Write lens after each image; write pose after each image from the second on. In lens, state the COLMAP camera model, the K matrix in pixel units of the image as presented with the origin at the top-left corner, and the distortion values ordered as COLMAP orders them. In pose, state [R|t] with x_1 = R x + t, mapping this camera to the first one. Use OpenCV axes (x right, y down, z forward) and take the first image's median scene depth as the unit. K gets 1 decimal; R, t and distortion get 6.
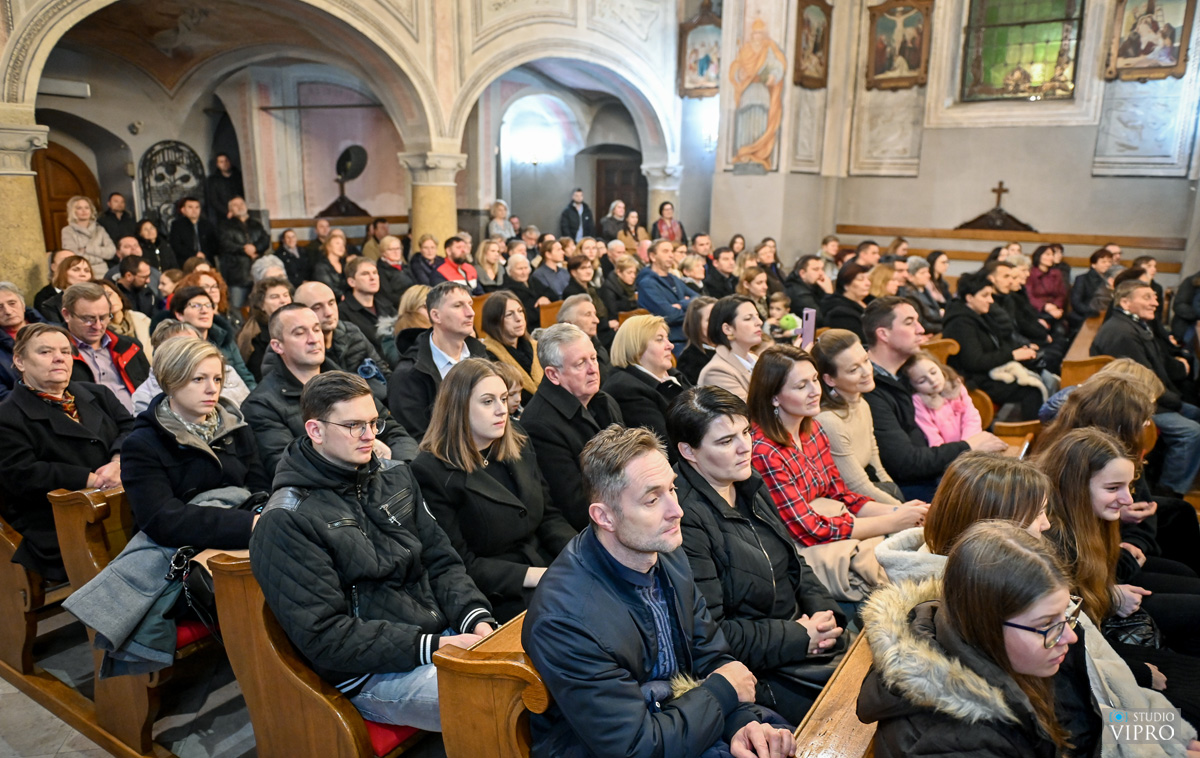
lens RADIAL K [[836.6, 0, 600.0], [0, 836.6, 379.0], [0, 0, 1]] dist [-0.005045, -0.002580]
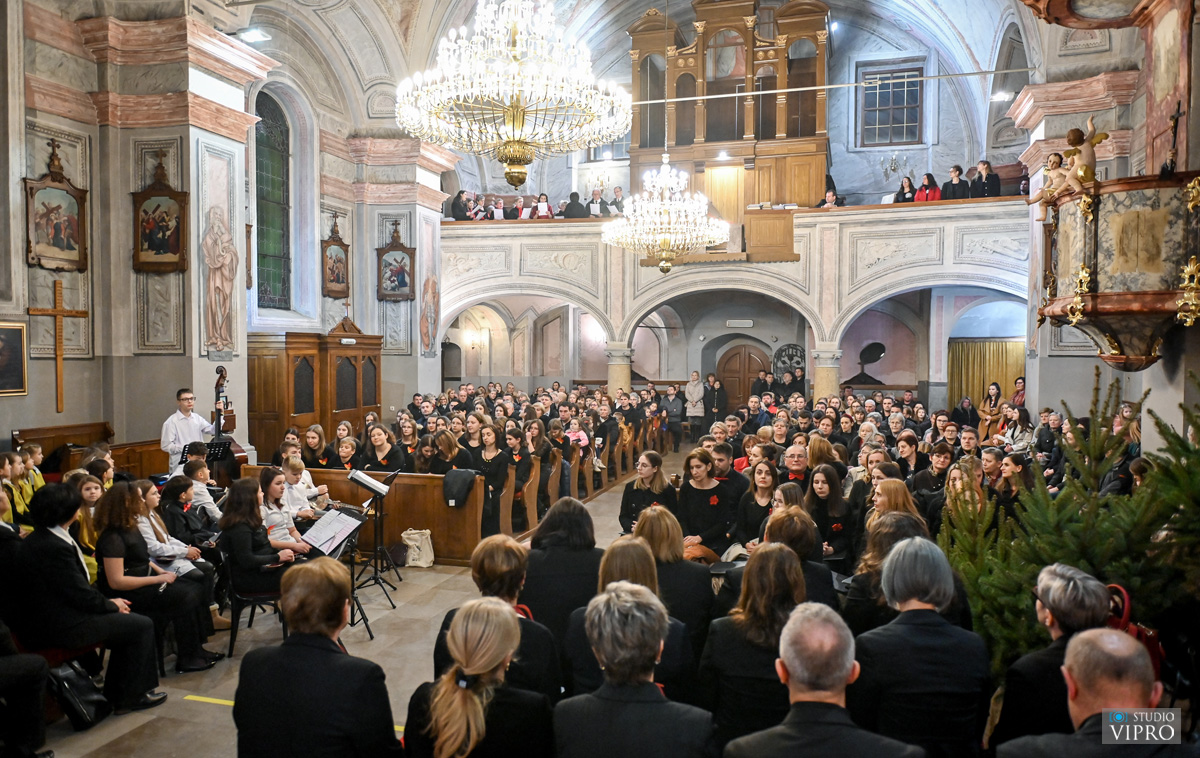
lens RADIAL K [[836.6, 0, 600.0], [0, 836.6, 379.0], [0, 0, 1]] dist [-0.005045, -0.002580]
pose [[0.293203, 0.015147, -0.955930, 1.236005], [-0.210610, 0.976335, -0.049128, -0.013399], [0.932564, 0.215733, 0.289455, 0.026493]]
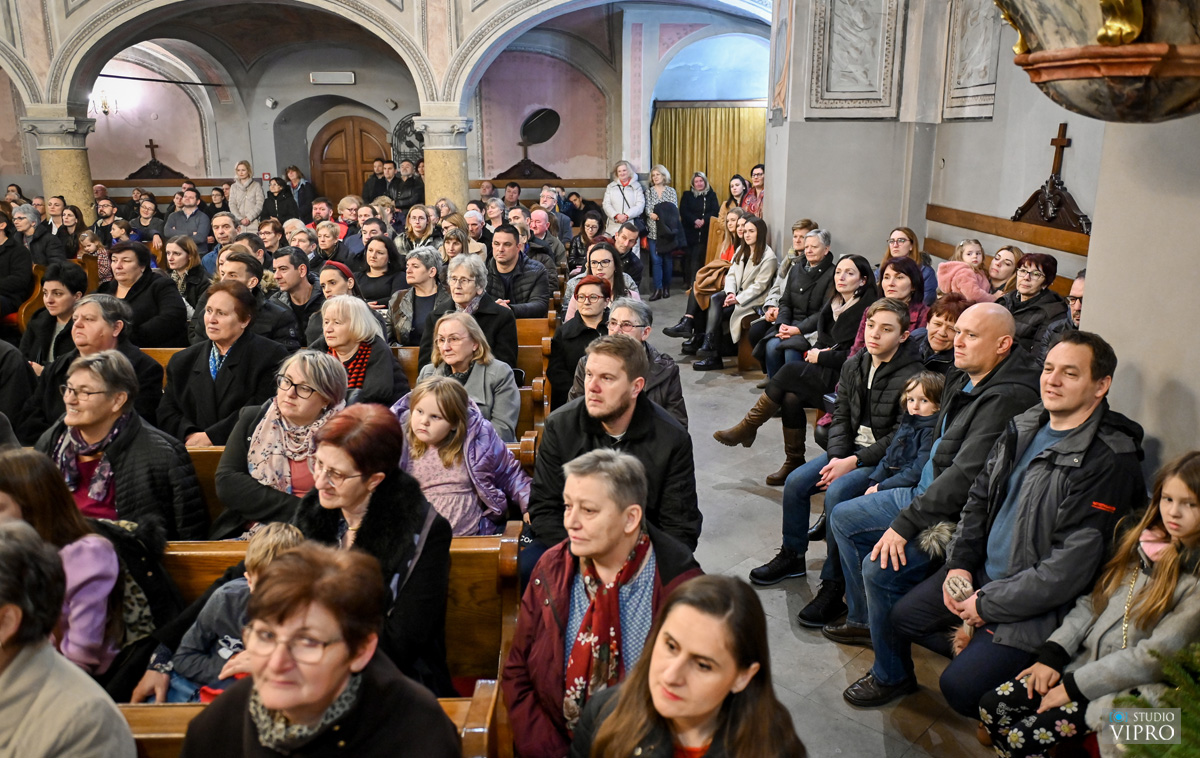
lens RADIAL K [[900.2, 0, 600.0], [0, 900.2, 379.0], [0, 0, 1]] dist [-0.007673, -0.001326]
pose [[0.557670, 0.192741, -0.807375, 0.751651], [-0.171674, 0.978419, 0.114994, -0.104378], [0.812116, 0.074477, 0.578724, 0.486873]]
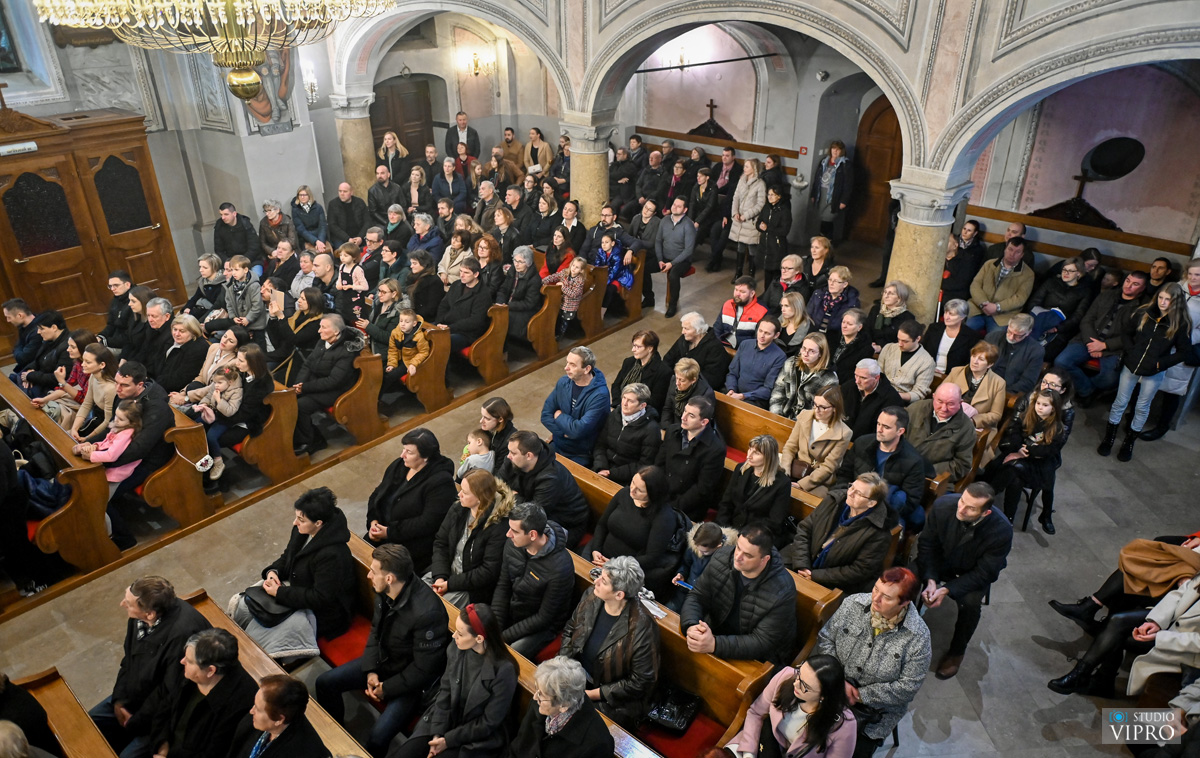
lens RADIAL K [[819.3, 0, 604.6], [0, 819.3, 407.7], [0, 0, 1]] dist [-0.015087, -0.001128]
pose [[-0.149452, 0.472100, -0.868784, 0.586119], [-0.218779, 0.841085, 0.494683, -0.365007], [0.964261, 0.264003, -0.022416, 0.679127]]
